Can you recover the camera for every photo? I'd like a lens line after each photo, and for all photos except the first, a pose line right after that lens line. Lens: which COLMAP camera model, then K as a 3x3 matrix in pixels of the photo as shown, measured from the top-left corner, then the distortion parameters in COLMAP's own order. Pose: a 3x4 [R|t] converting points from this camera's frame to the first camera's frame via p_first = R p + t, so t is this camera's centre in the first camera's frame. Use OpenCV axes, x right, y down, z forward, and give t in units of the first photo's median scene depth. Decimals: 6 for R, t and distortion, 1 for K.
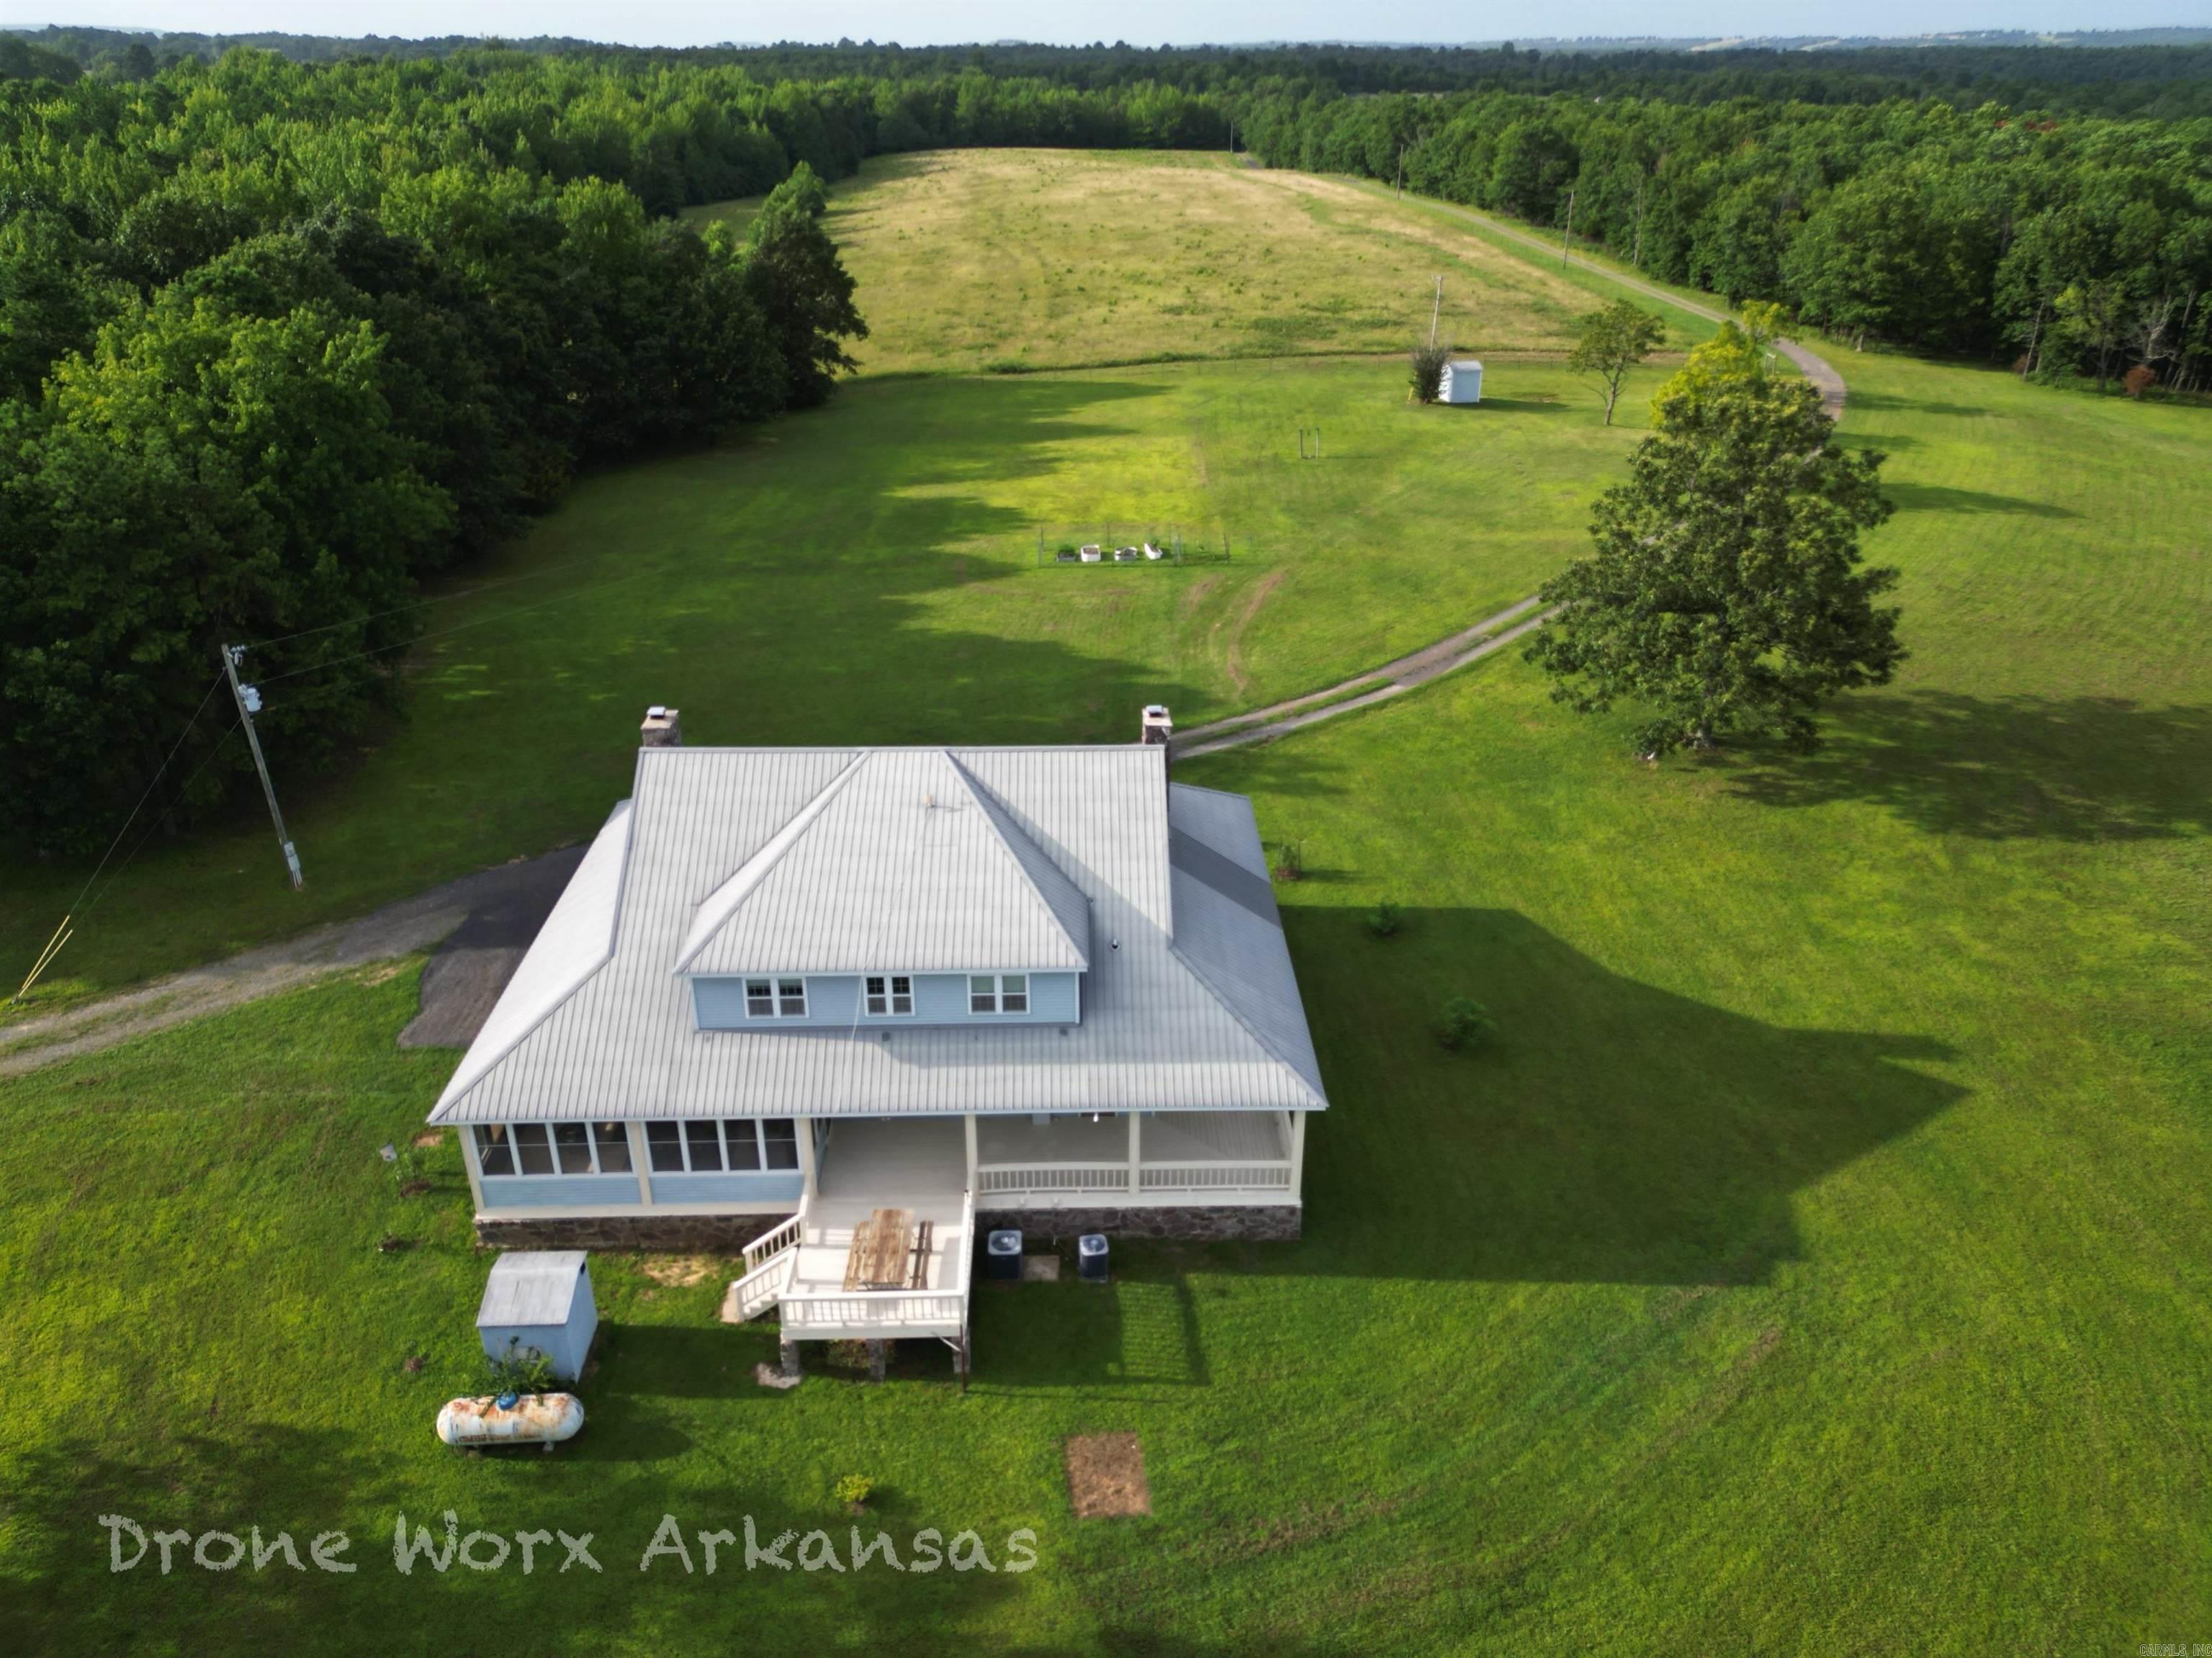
lens RADIAL K [[1526.3, 0, 1106.0], [0, 1526.3, 829.0], [0, 0, 1]] dist [0.068803, -0.064787]
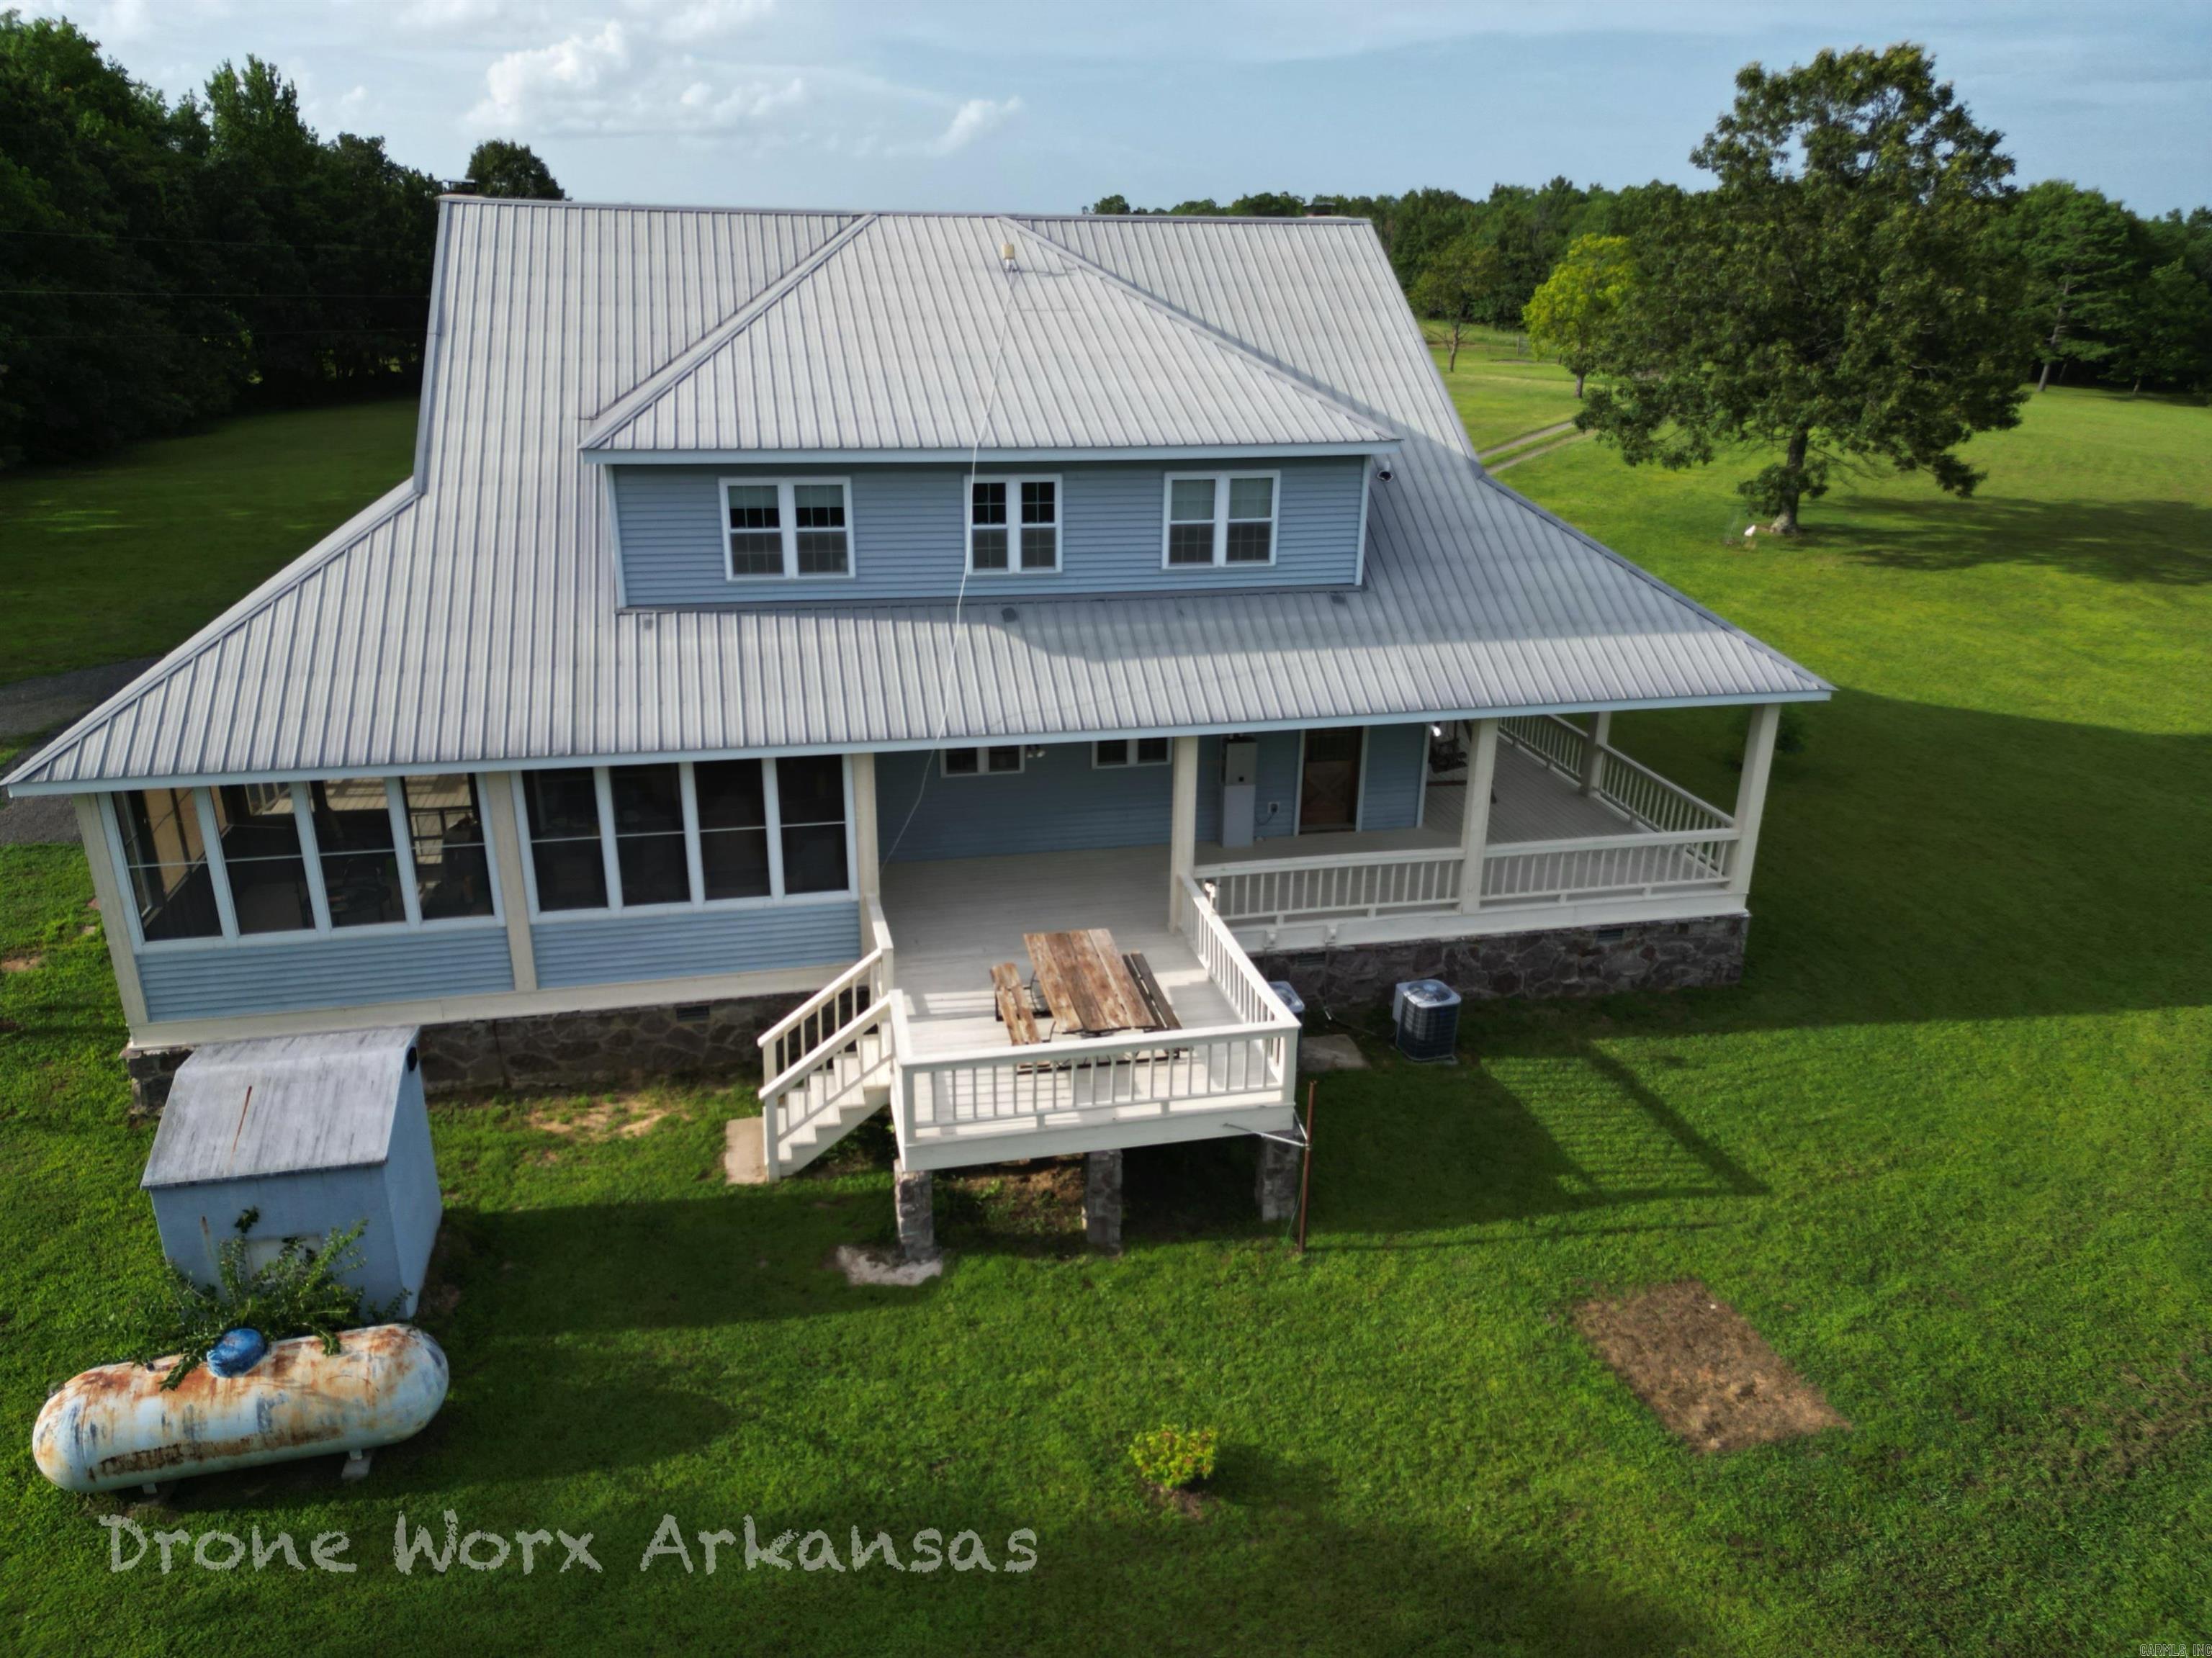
lens RADIAL K [[1533.7, 0, 1110.2], [0, 1533.7, 836.6], [0, 0, 1]] dist [0.069673, -0.058566]
pose [[0.980791, -0.057722, 0.186326, -0.212510], [0.074524, 0.993636, -0.084461, 0.257470], [-0.180265, 0.096724, 0.978851, 0.506339]]
